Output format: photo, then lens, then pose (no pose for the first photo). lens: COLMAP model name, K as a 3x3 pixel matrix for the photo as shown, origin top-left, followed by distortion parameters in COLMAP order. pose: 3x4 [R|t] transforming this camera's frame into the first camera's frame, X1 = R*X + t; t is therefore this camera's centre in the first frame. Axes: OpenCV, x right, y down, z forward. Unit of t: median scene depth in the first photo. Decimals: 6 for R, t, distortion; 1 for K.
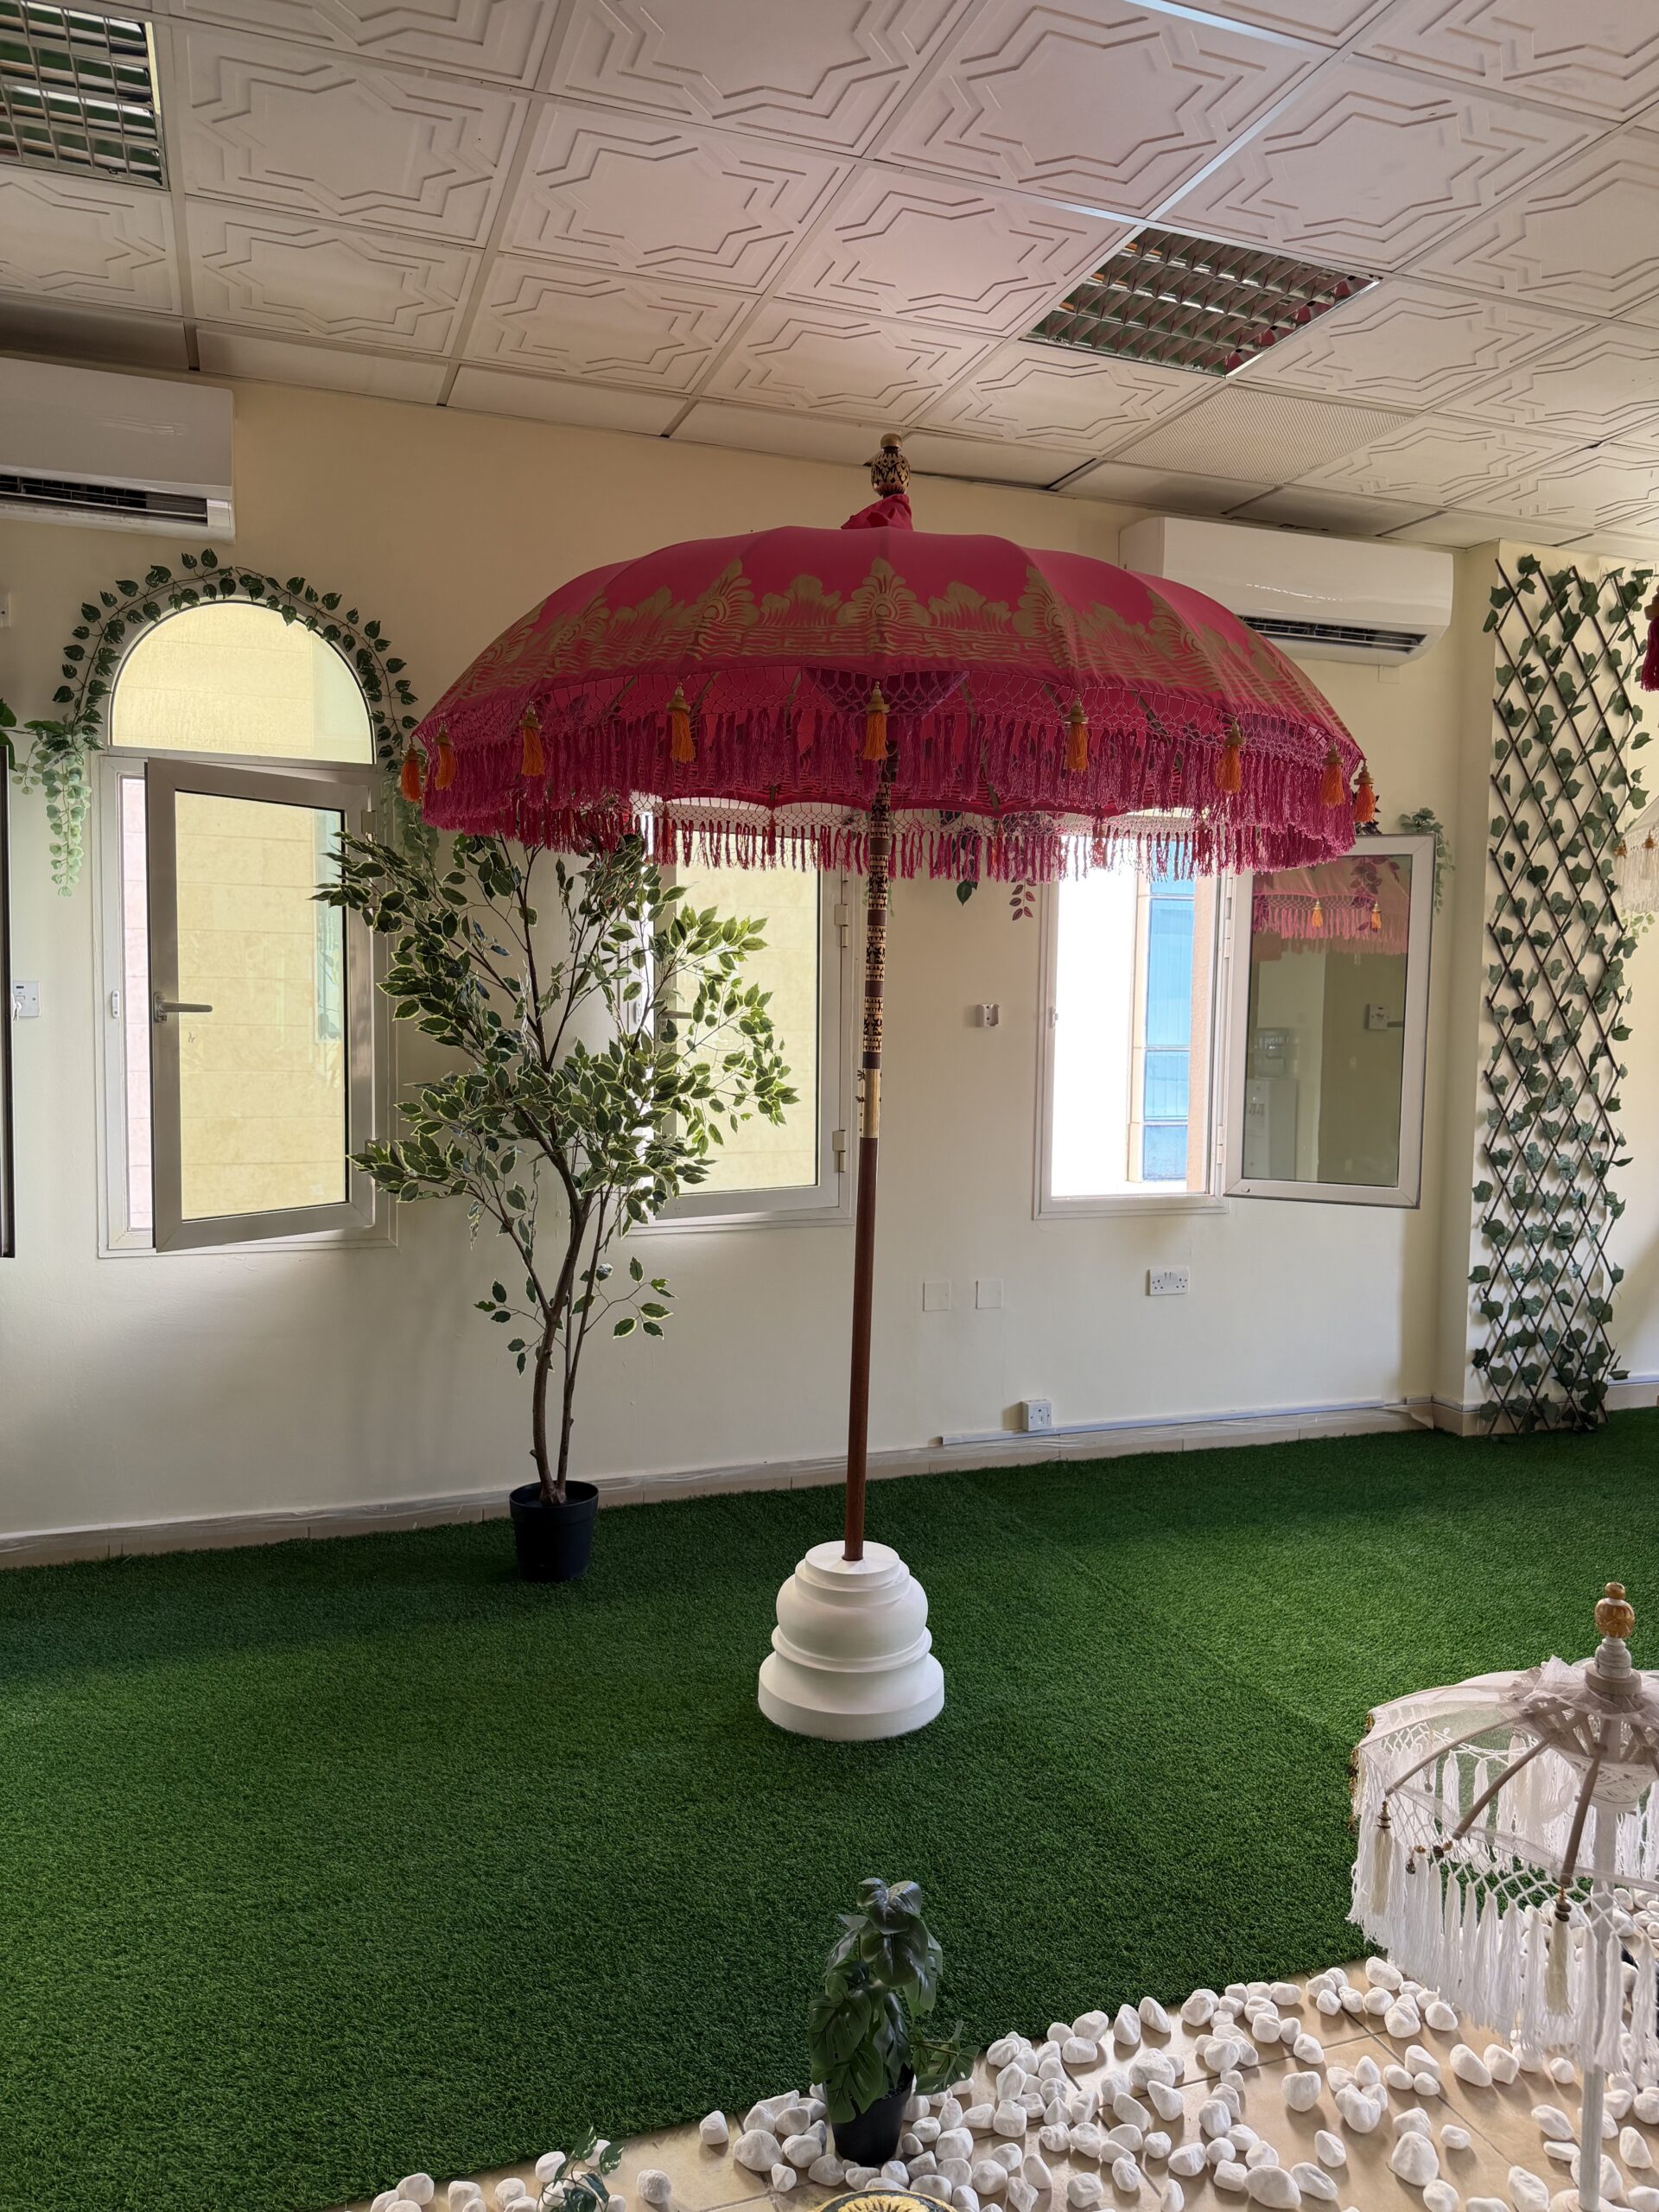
lens RADIAL K [[1605.5, 0, 829.5], [0, 1605.5, 1106.0], [0, 0, 1]] dist [0.038288, -0.043045]
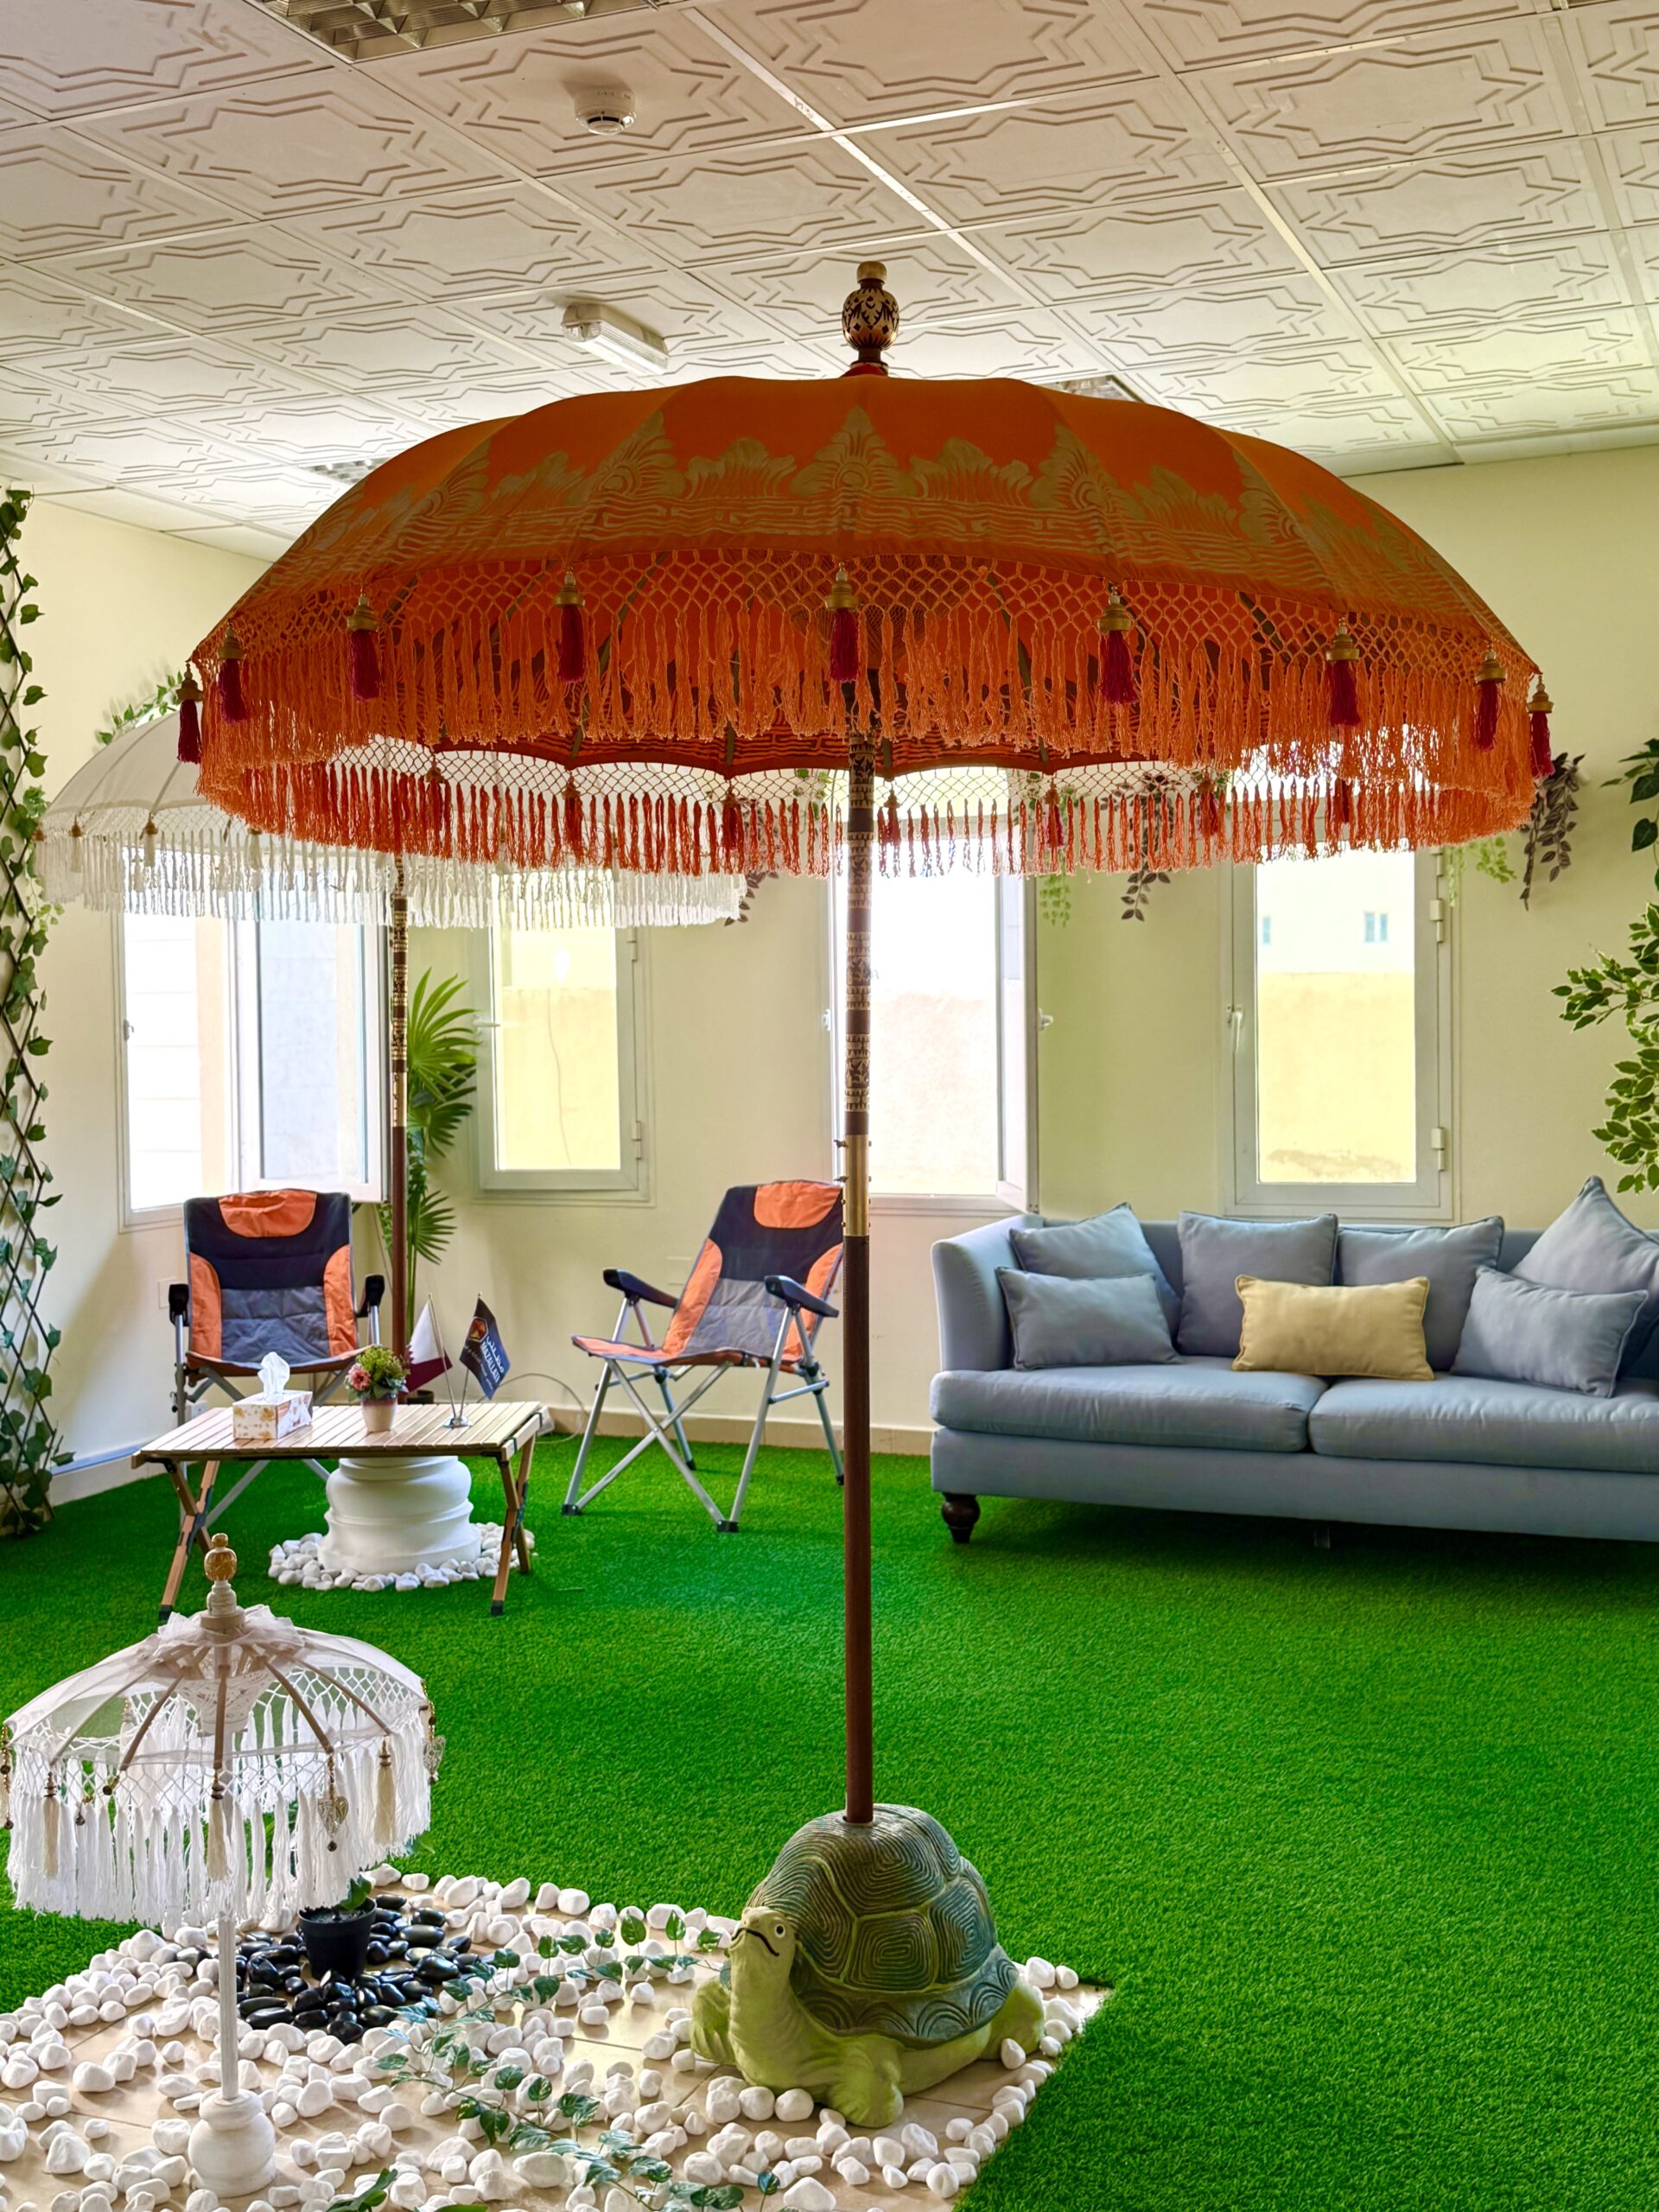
lens RADIAL K [[2382.6, 0, 829.5], [0, 2382.6, 1106.0], [0, 0, 1]] dist [0.002233, -0.013150]
pose [[0.688864, -0.056463, 0.722689, -0.115021], [0.070169, 0.997474, 0.011047, 0.000558], [-0.721487, 0.043100, 0.691085, -0.135622]]
